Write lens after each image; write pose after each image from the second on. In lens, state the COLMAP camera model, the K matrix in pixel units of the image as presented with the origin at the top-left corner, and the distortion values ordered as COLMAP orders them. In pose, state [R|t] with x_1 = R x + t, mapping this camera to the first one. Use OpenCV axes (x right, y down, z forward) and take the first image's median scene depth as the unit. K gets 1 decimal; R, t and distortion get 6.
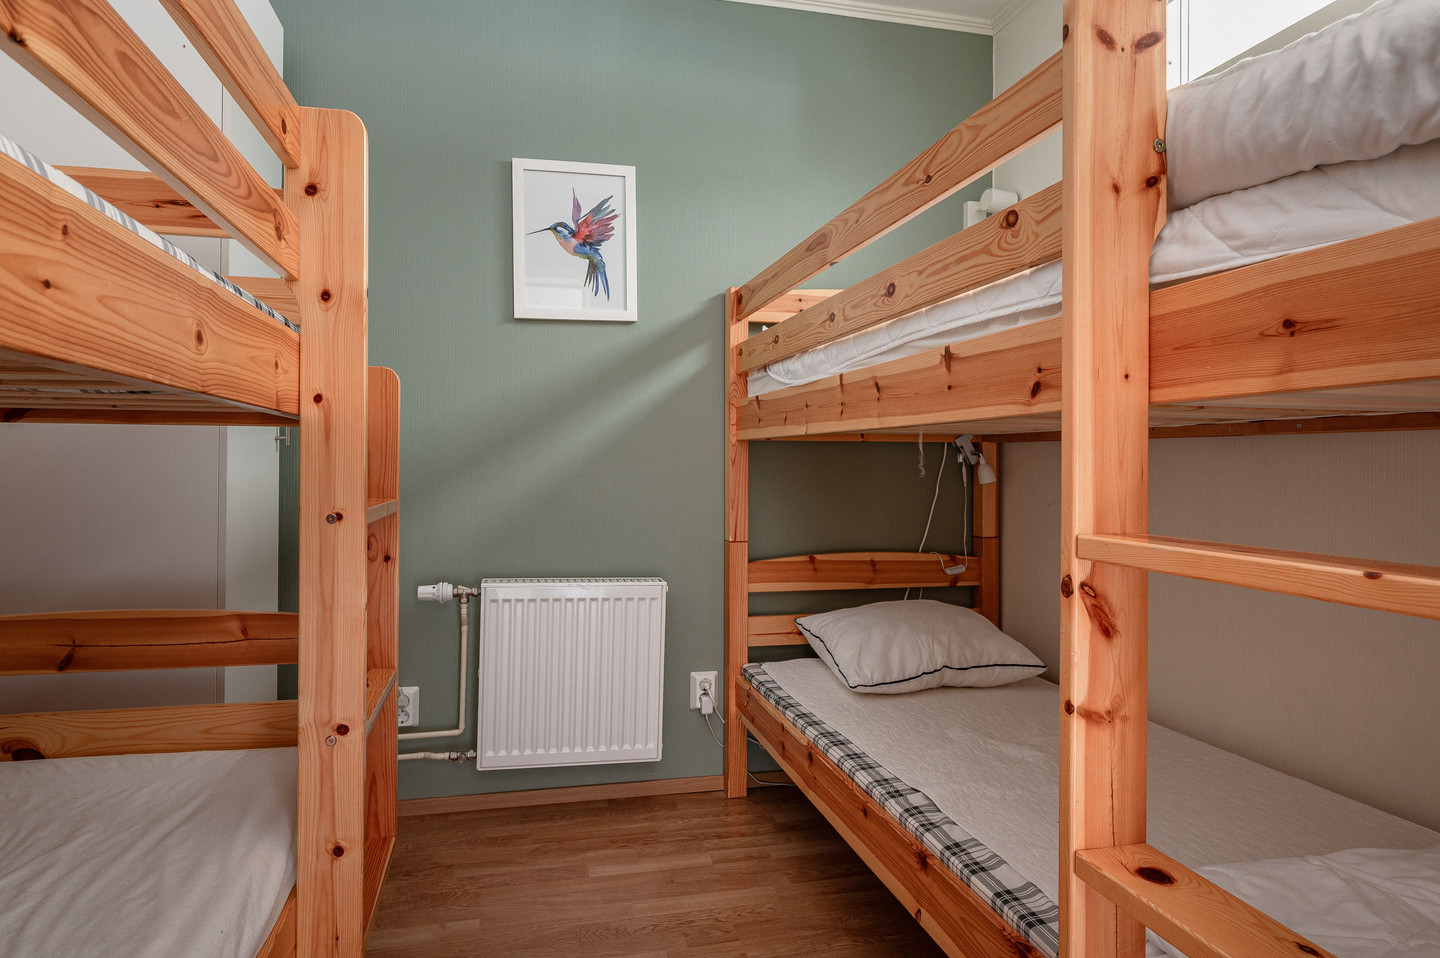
lens RADIAL K [[874.6, 0, 712.9], [0, 874.6, 456.9], [0, 0, 1]] dist [0.003942, -0.000765]
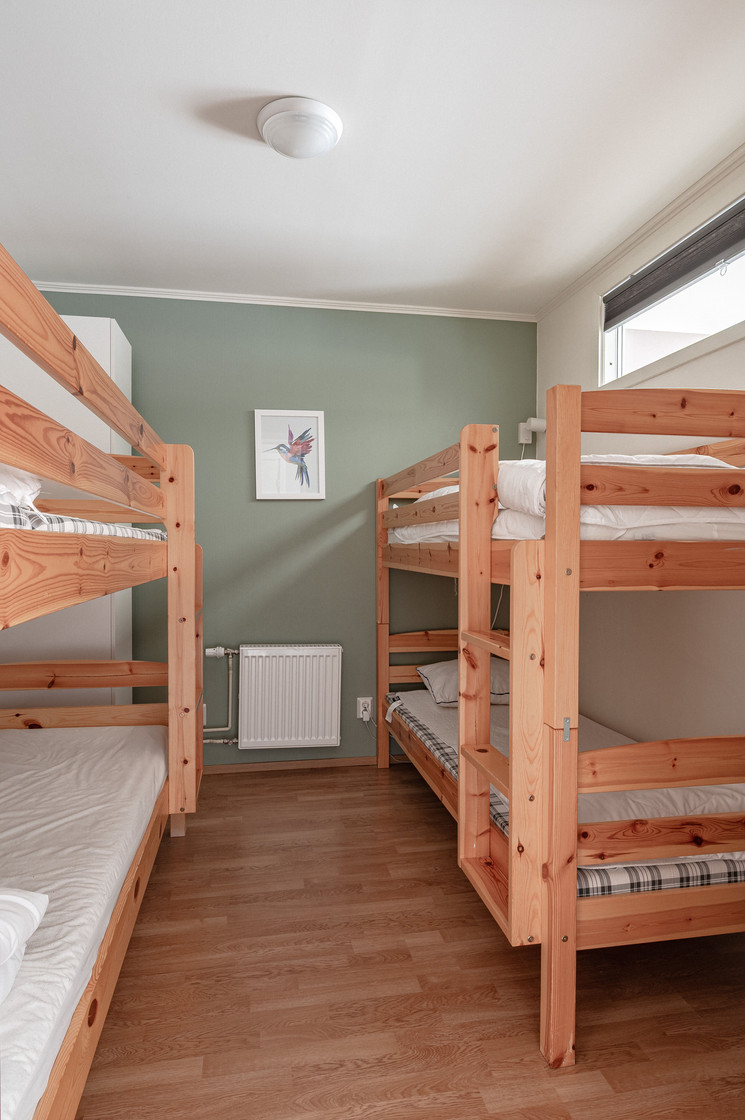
lens RADIAL K [[672.2, 0, 372.5], [0, 672.2, 560.0], [0, 0, 1]] dist [-0.002513, 0.000074]
pose [[0.998714, -0.005038, -0.050454, 0.083528], [0.005832, 0.999861, 0.015611, -0.058097], [0.050368, -0.015885, 0.998604, -0.384360]]
